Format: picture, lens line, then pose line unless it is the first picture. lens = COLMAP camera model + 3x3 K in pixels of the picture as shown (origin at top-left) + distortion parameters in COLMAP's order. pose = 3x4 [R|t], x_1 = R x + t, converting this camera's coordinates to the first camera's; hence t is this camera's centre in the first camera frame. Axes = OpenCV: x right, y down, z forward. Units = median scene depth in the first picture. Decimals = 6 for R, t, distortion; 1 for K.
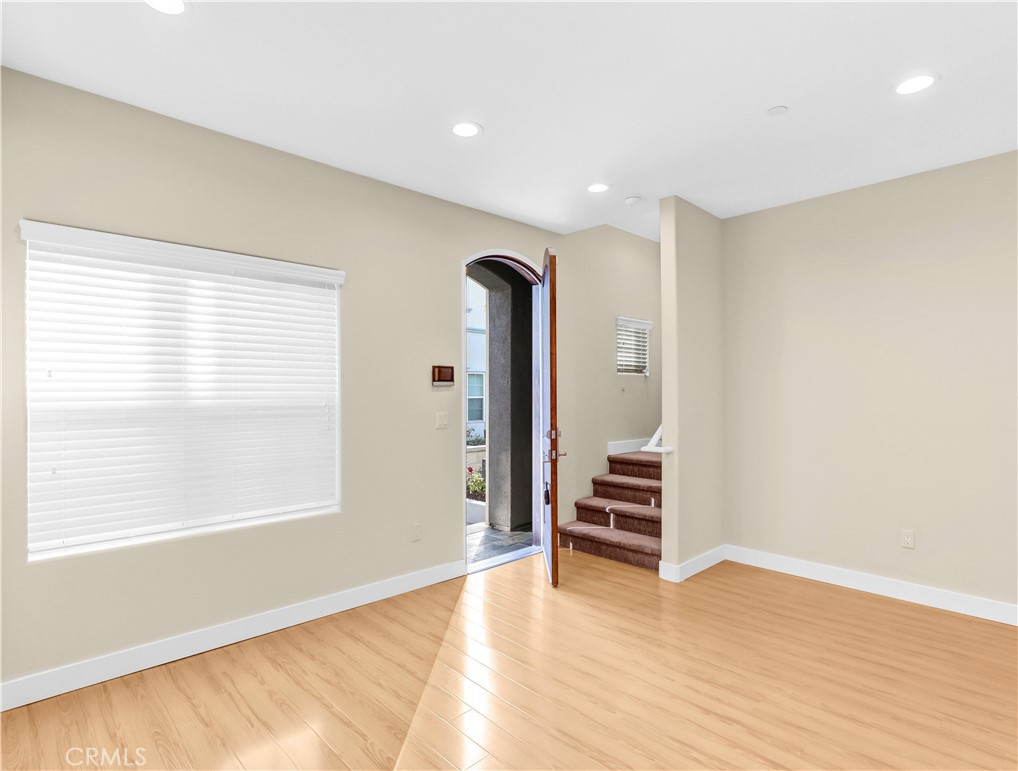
lens RADIAL K [[526.1, 0, 506.6], [0, 526.1, 389.9], [0, 0, 1]] dist [-0.017978, -0.000140]
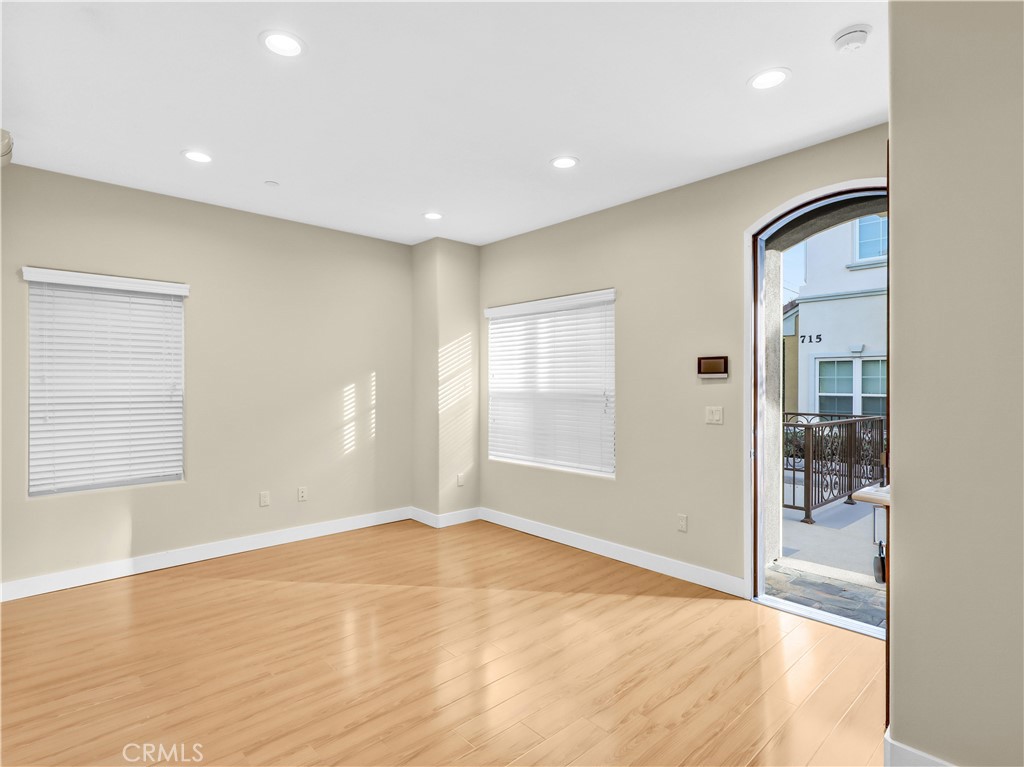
lens RADIAL K [[530.3, 0, 509.7], [0, 530.3, 382.7], [0, 0, 1]] dist [0.006057, 0.000240]
pose [[-0.003672, -0.009514, -0.999948, 0.974905], [-0.006397, 0.999935, -0.009490, 0.014066], [0.999973, 0.006362, -0.003732, 0.763318]]
